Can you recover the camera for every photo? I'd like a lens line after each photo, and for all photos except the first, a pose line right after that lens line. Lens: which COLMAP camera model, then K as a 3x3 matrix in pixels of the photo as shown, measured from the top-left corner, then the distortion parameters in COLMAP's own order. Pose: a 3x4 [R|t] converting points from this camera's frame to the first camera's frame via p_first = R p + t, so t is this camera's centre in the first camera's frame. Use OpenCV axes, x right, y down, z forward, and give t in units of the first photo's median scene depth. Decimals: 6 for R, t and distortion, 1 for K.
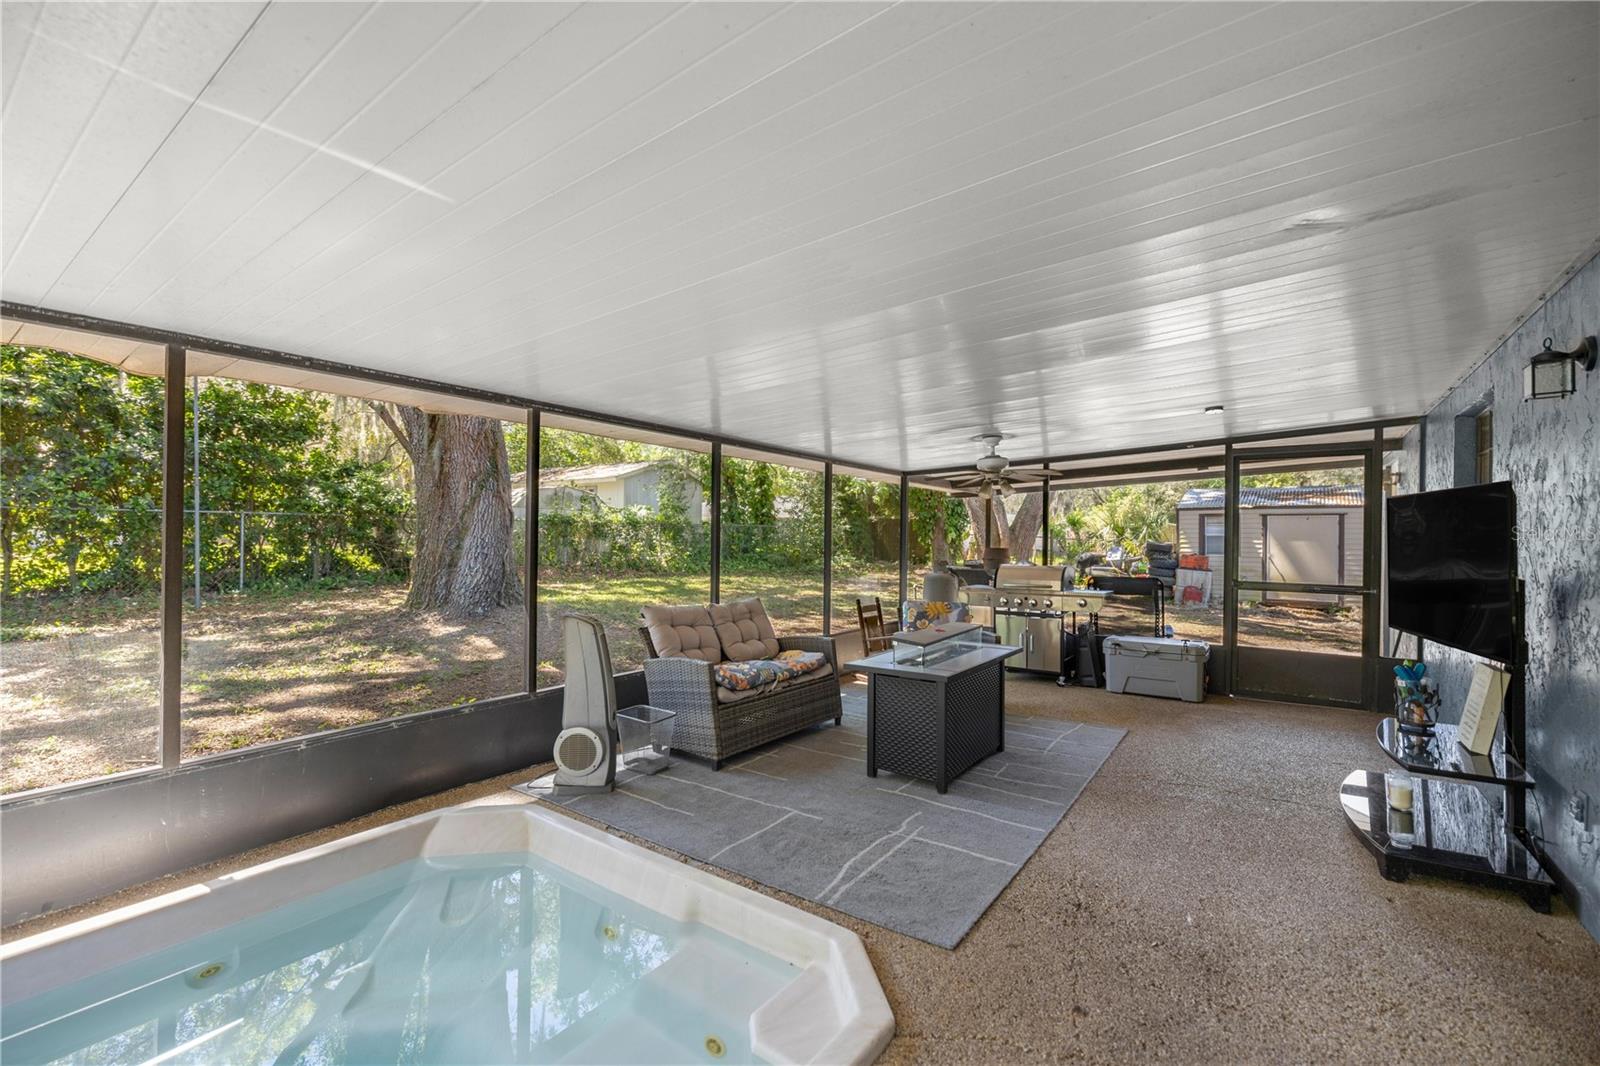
lens RADIAL K [[686.1, 0, 814.8], [0, 686.1, 533.4], [0, 0, 1]] dist [0.001480, -0.000277]
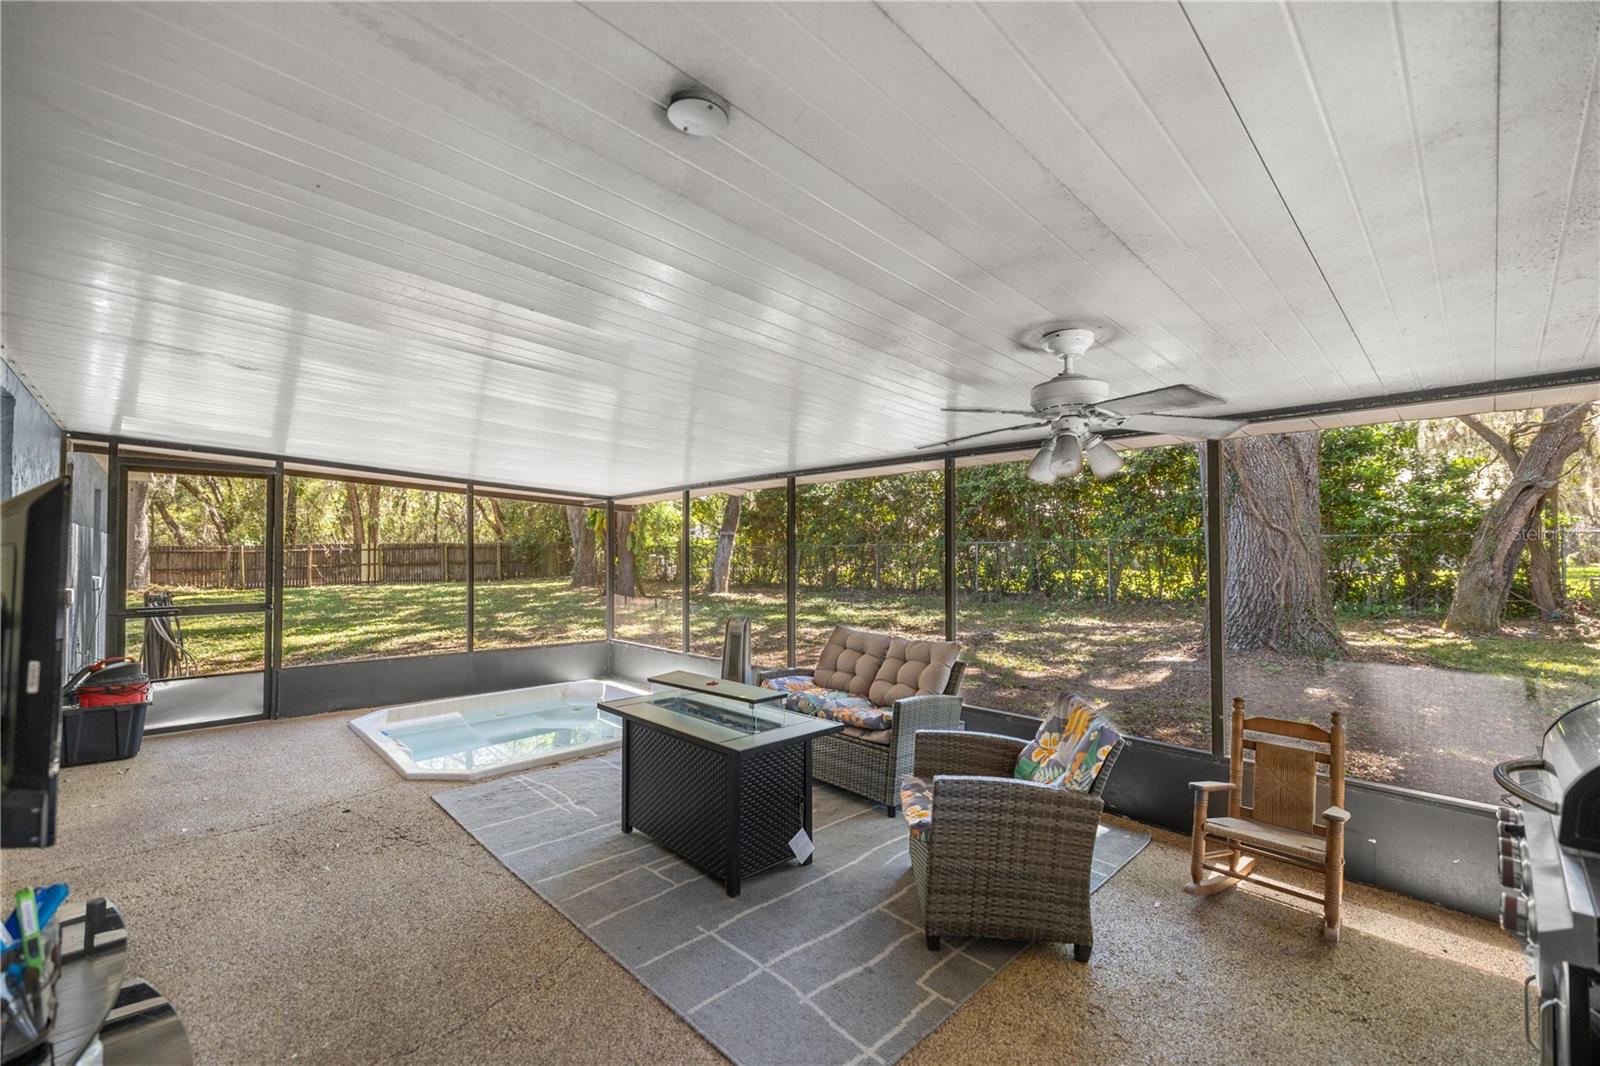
lens RADIAL K [[686.1, 0, 814.8], [0, 686.1, 533.4], [0, 0, 1]] dist [0.001480, -0.000277]
pose [[-0.200395, -0.027051, -0.979342, 0.889019], [-0.017861, 0.999553, -0.023955, -0.001011], [0.979552, 0.012692, -0.200788, 1.203351]]
